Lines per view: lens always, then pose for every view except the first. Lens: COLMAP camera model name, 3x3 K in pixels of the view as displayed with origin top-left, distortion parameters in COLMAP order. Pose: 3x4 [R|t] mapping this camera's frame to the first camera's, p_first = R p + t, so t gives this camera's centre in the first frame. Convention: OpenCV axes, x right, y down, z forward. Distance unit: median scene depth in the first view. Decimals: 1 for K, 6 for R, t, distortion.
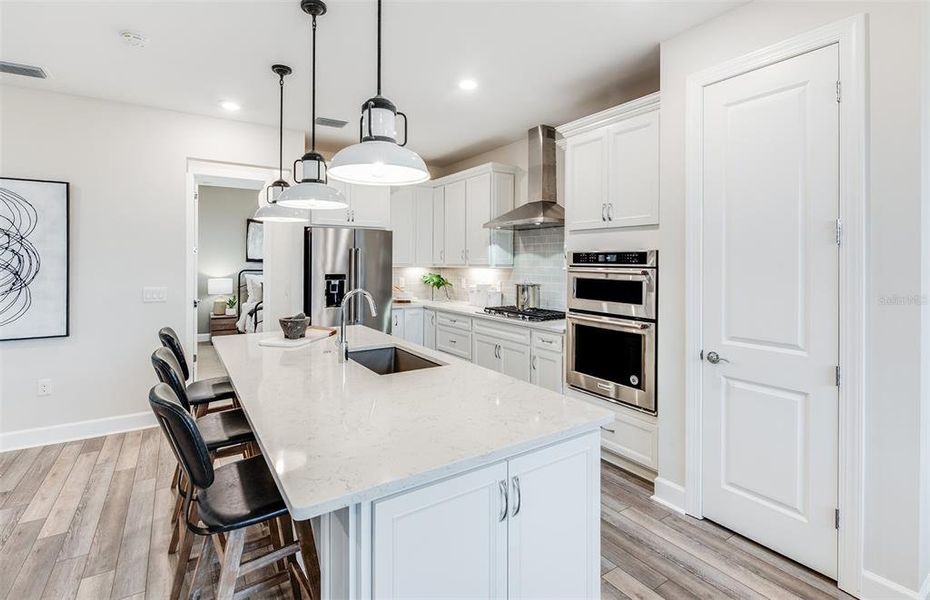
lens RADIAL K [[426.5, 0, 432.0], [0, 426.5, 263.2], [0, 0, 1]] dist [0.002035, 0.000364]
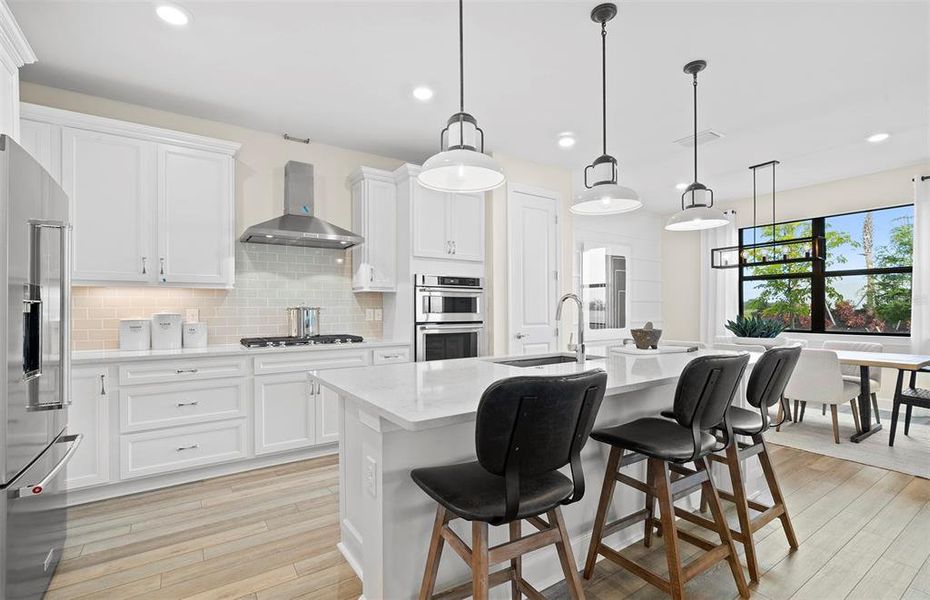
lens RADIAL K [[426.5, 0, 474.1], [0, 426.5, 306.1], [0, 0, 1]] dist [0.002035, 0.000364]
pose [[-0.061033, 0.004494, 0.998126, -0.895316], [0.004579, 0.999981, -0.004223, 0.068794], [-0.998125, 0.004313, -0.061053, 0.940439]]
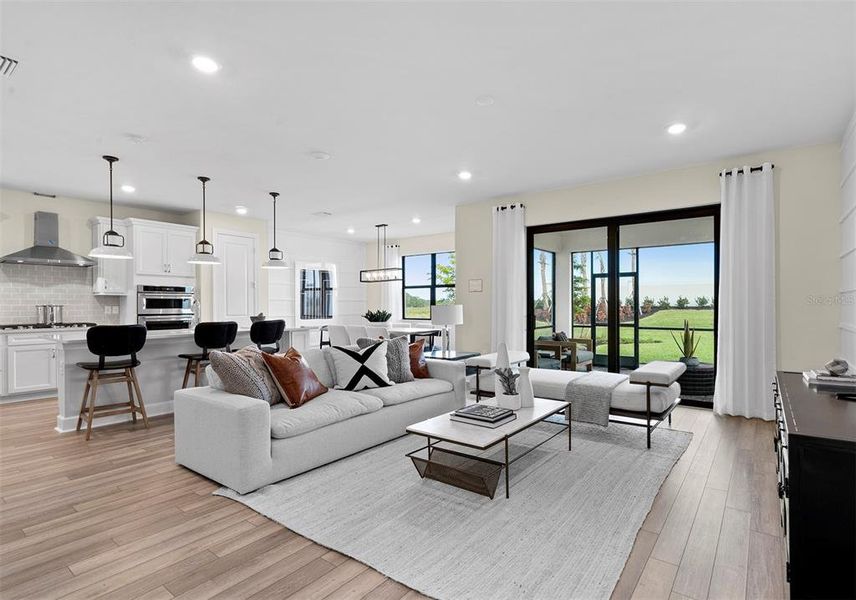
lens RADIAL K [[418.6, 0, 463.5], [0, 418.6, 303.9], [0, 0, 1]] dist [-0.001306, 0.000746]
pose [[-0.392659, 0.001327, 0.919683, -2.065415], [0.003286, 0.999995, -0.000040, 0.065421], [-0.919678, 0.003006, -0.392661, 0.399292]]
